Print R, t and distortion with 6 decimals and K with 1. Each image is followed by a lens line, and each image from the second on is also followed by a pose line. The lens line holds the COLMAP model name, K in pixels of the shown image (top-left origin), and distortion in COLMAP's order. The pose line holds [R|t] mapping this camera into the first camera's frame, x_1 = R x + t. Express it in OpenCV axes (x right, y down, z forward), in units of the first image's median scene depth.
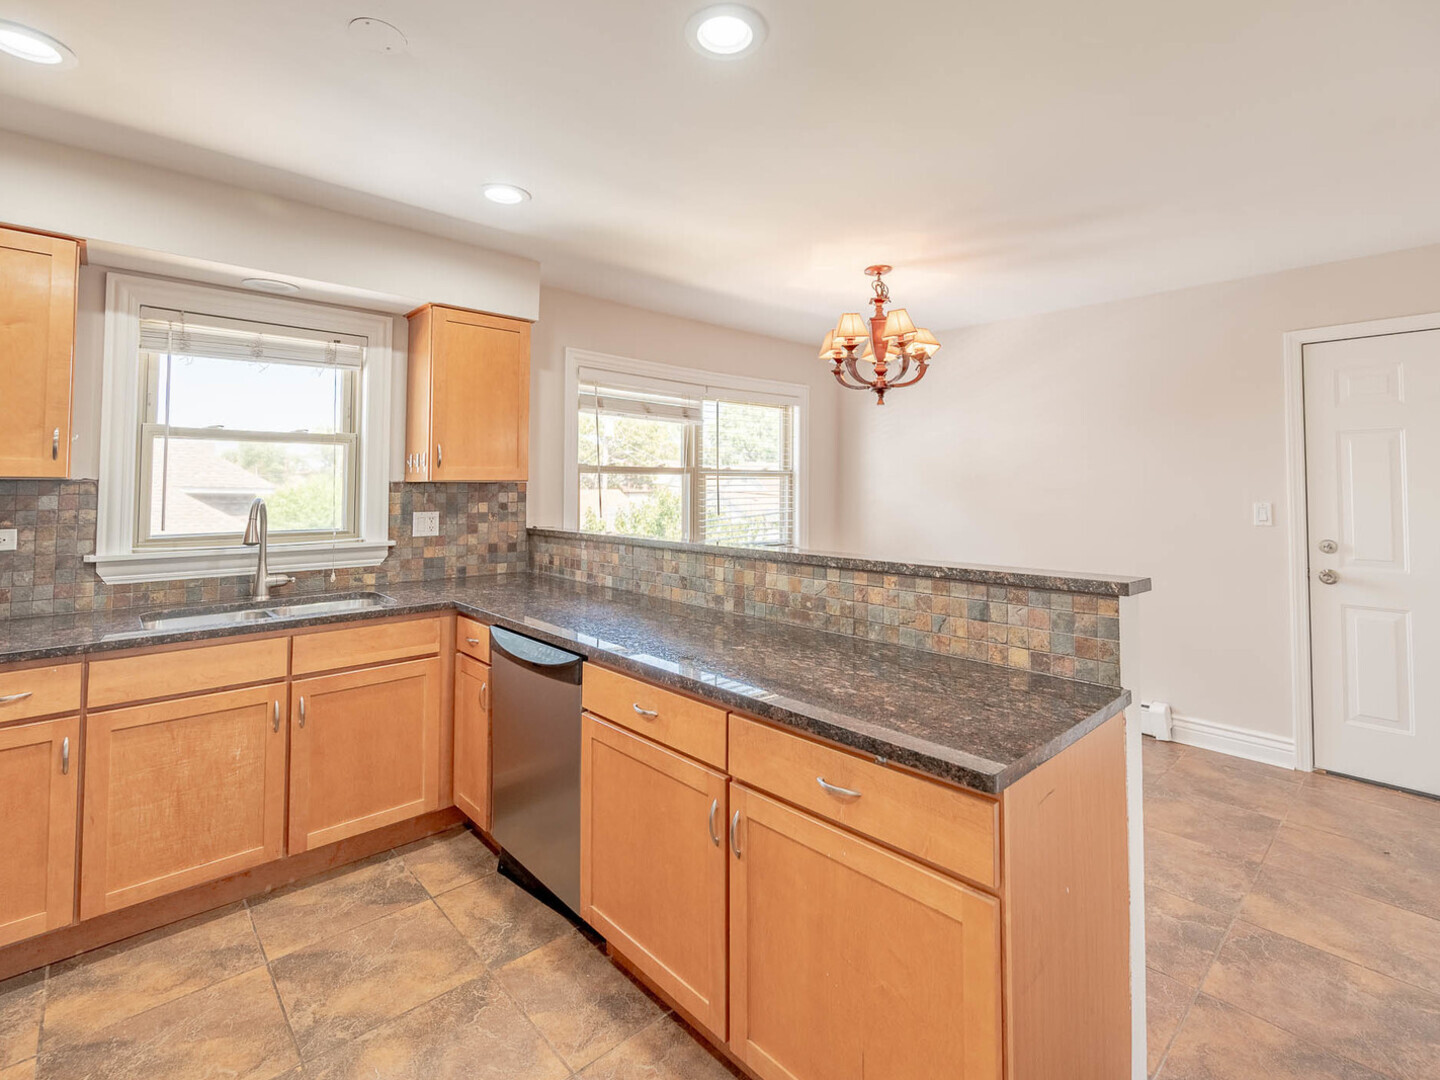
lens RADIAL K [[685.1, 0, 722.1], [0, 685.1, 527.6], [0, 0, 1]] dist [-0.000309, -0.000115]
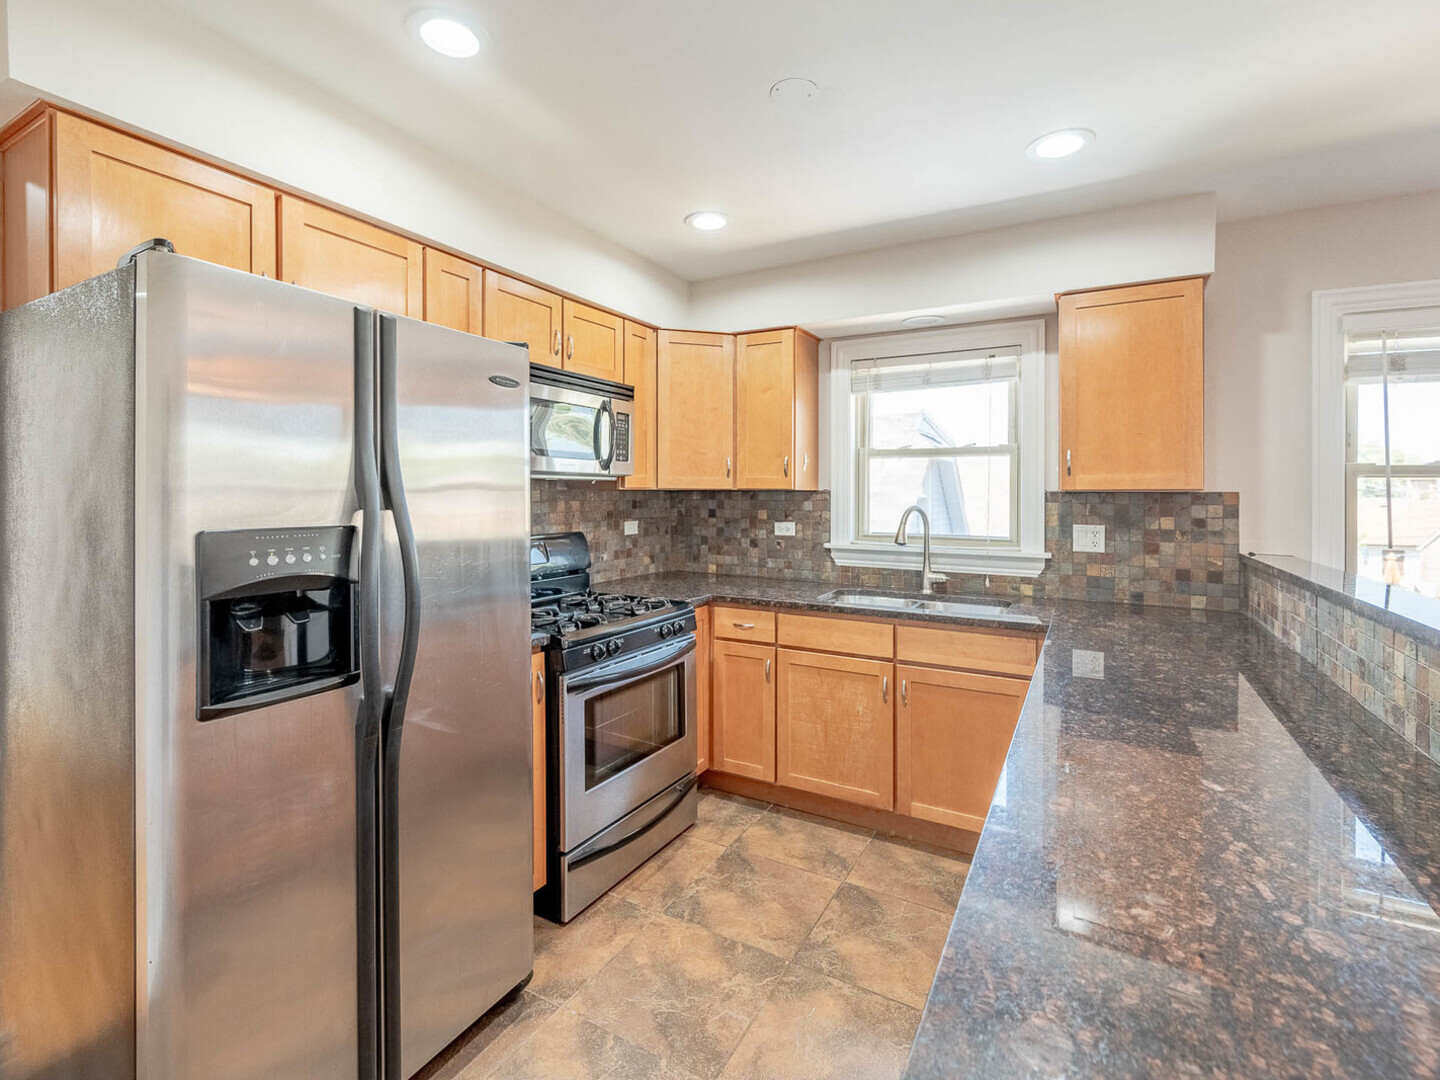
lens RADIAL K [[666.8, 0, 720.0], [0, 666.8, 540.0], [0, 0, 1]] dist [0.000012, -0.000206]
pose [[0.301893, 0.067945, -0.950918, 0.300386], [-0.062458, 0.996724, 0.051389, -0.021203], [0.951294, 0.043879, 0.305147, 0.320906]]
